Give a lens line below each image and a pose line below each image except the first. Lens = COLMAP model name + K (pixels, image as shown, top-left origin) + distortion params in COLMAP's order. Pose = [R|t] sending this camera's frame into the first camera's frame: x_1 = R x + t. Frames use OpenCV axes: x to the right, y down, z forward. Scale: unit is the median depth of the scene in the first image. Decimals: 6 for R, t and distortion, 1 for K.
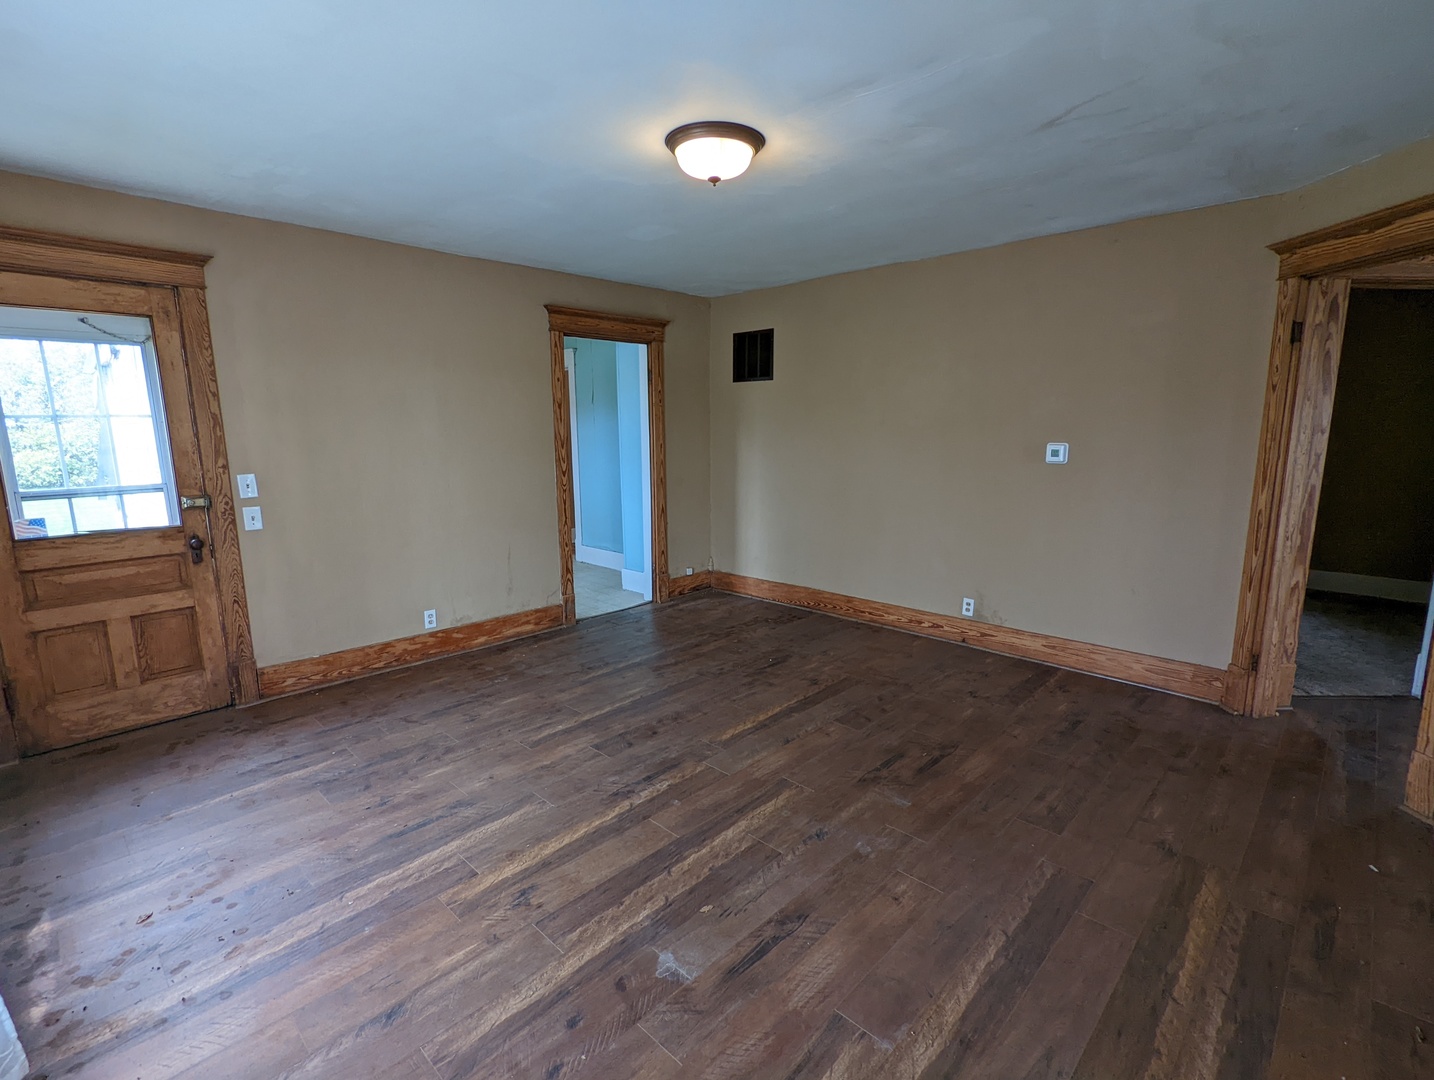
lens RADIAL K [[689.1, 0, 717.0], [0, 689.1, 540.0], [0, 0, 1]] dist [-0.000585, -0.000623]
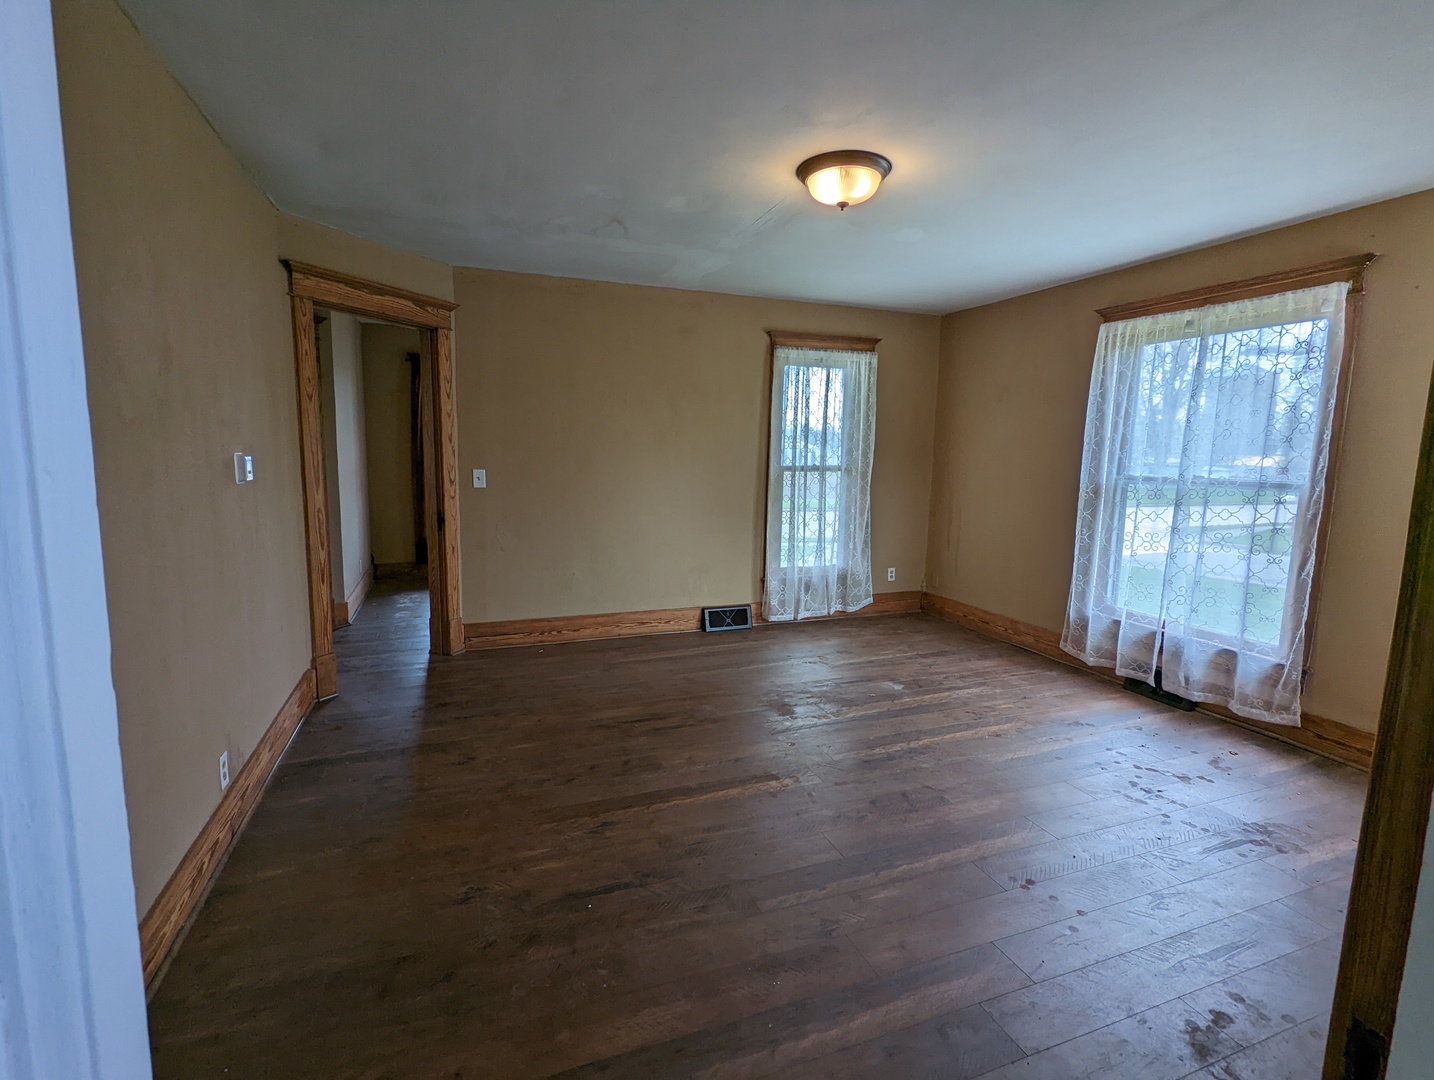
lens RADIAL K [[680.4, 0, 713.8], [0, 680.4, 539.4], [0, 0, 1]] dist [0.003381, -0.002610]
pose [[-0.903450, -0.066773, 0.423461, -0.299614], [0.060247, 0.958215, 0.279632, -0.324466], [-0.424439, 0.278146, -0.861677, 2.088538]]
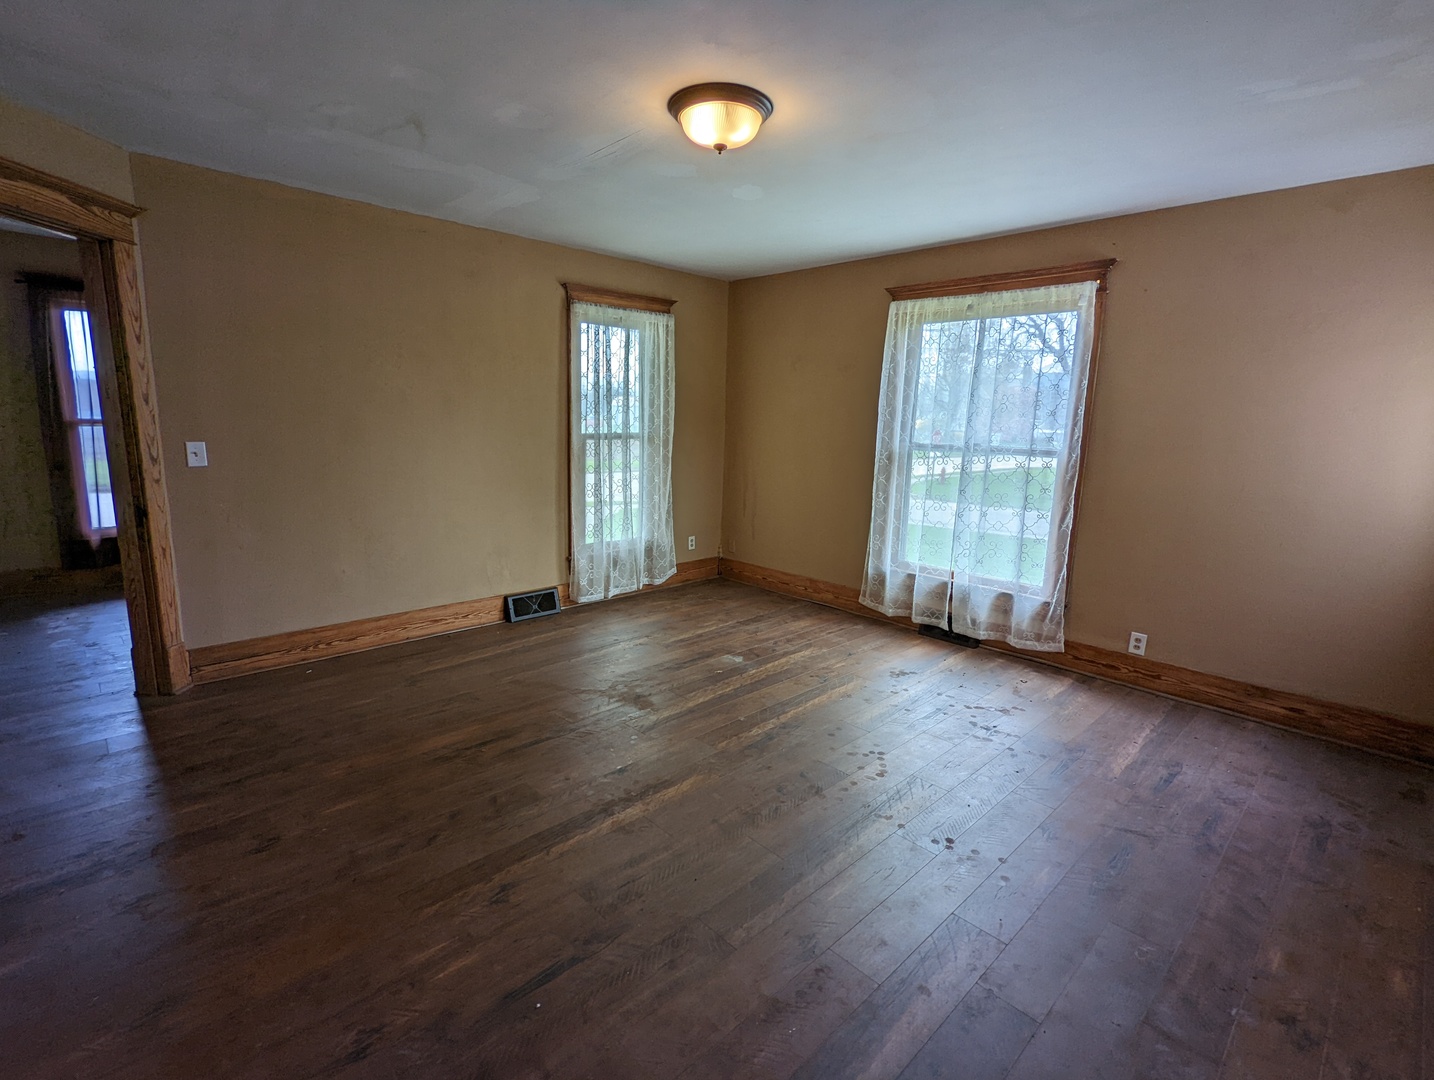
lens RADIAL K [[680.4, 0, 713.8], [0, 680.4, 539.4], [0, 0, 1]] dist [0.003381, -0.002610]
pose [[-0.999033, -0.026997, 0.034697, -0.042791], [-0.013488, 0.939396, 0.342569, -0.326222], [-0.041842, 0.341770, -0.938852, 2.025893]]
